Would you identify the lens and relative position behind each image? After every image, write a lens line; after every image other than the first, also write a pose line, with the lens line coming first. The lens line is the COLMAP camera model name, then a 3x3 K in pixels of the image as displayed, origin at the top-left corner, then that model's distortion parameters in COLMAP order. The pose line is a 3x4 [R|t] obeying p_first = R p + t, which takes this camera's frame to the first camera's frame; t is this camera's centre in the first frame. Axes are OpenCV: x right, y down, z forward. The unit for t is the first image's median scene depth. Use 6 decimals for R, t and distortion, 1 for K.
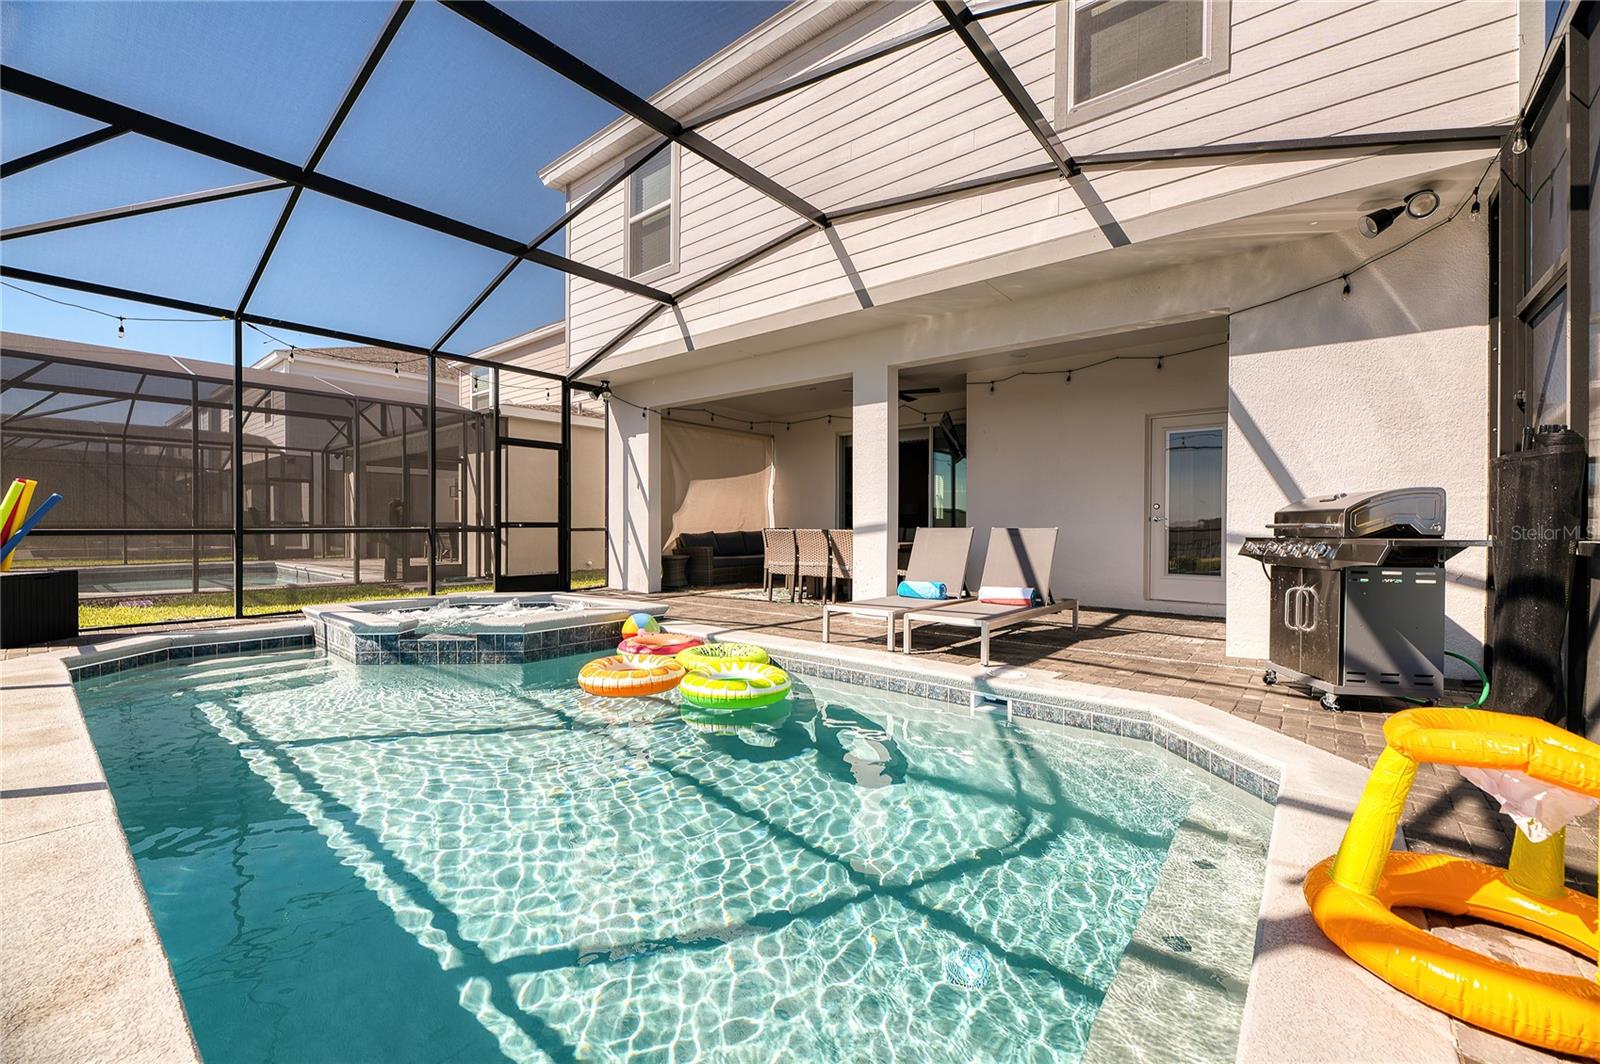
lens RADIAL K [[652.7, 0, 796.3], [0, 652.7, 529.8], [0, 0, 1]] dist [0.000897, -0.000019]
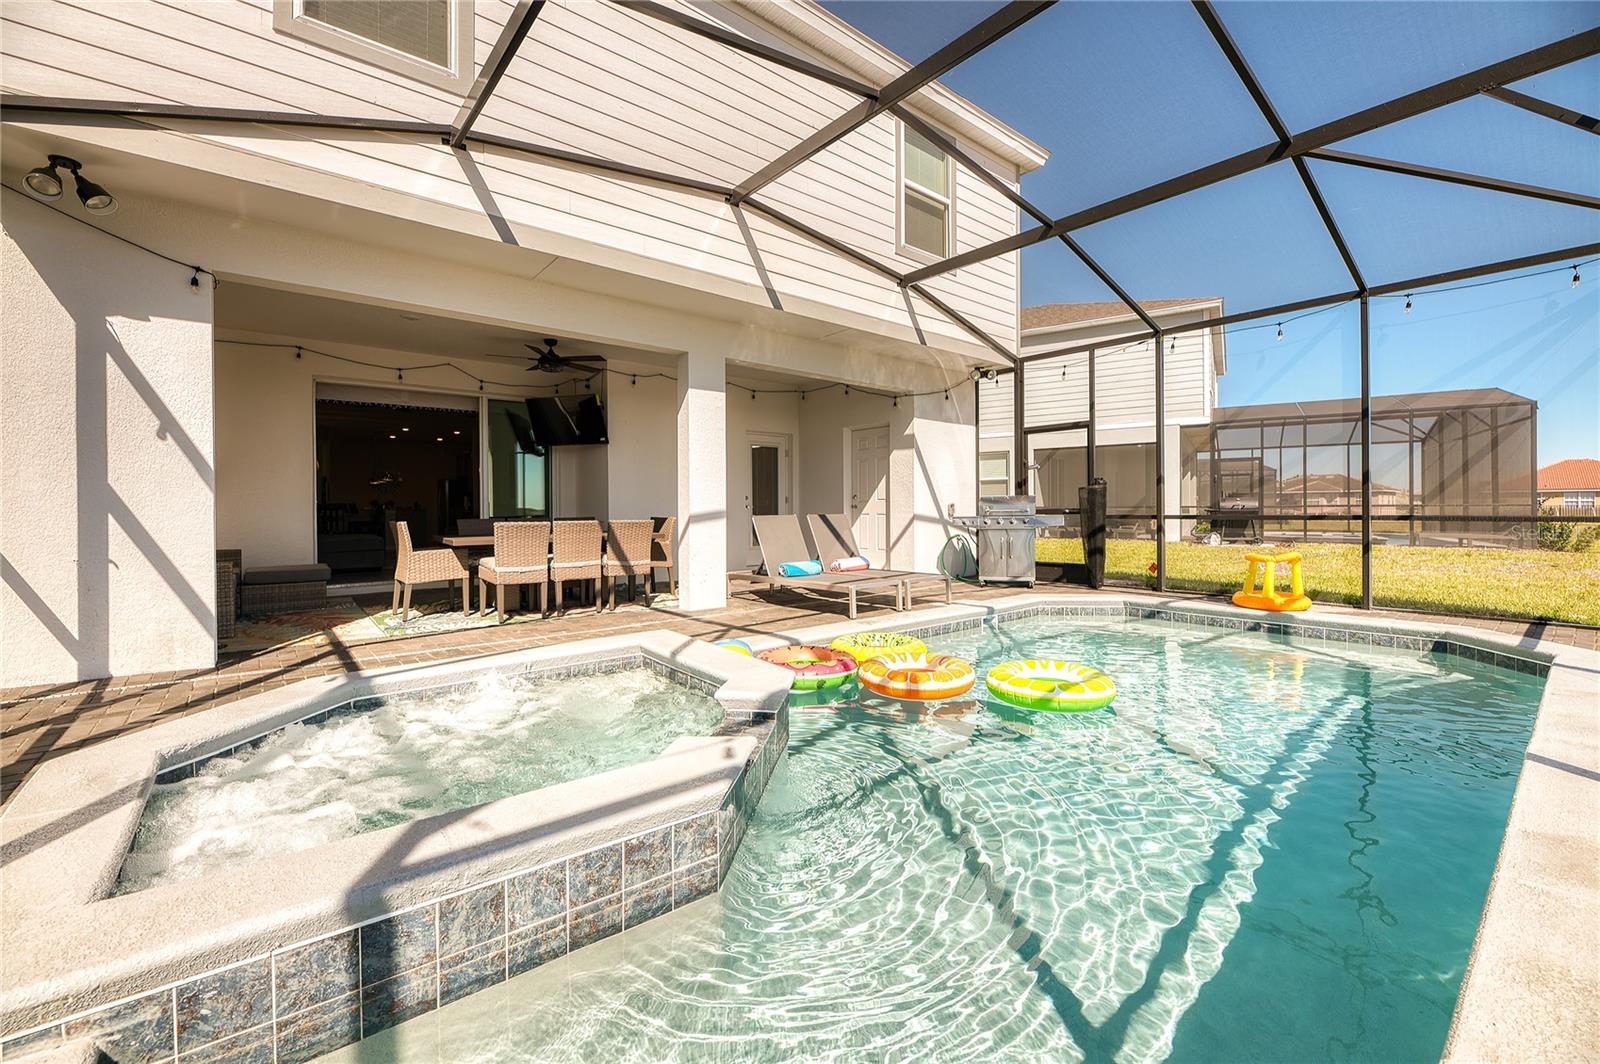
lens RADIAL K [[652.7, 0, 812.0], [0, 652.7, 517.4], [0, 0, 1]] dist [0.000897, -0.000019]
pose [[0.189926, -0.010626, 0.981741, -0.730209], [0.016640, 0.999833, 0.007602, -0.006246], [-0.981657, 0.014892, 0.190071, 0.587757]]
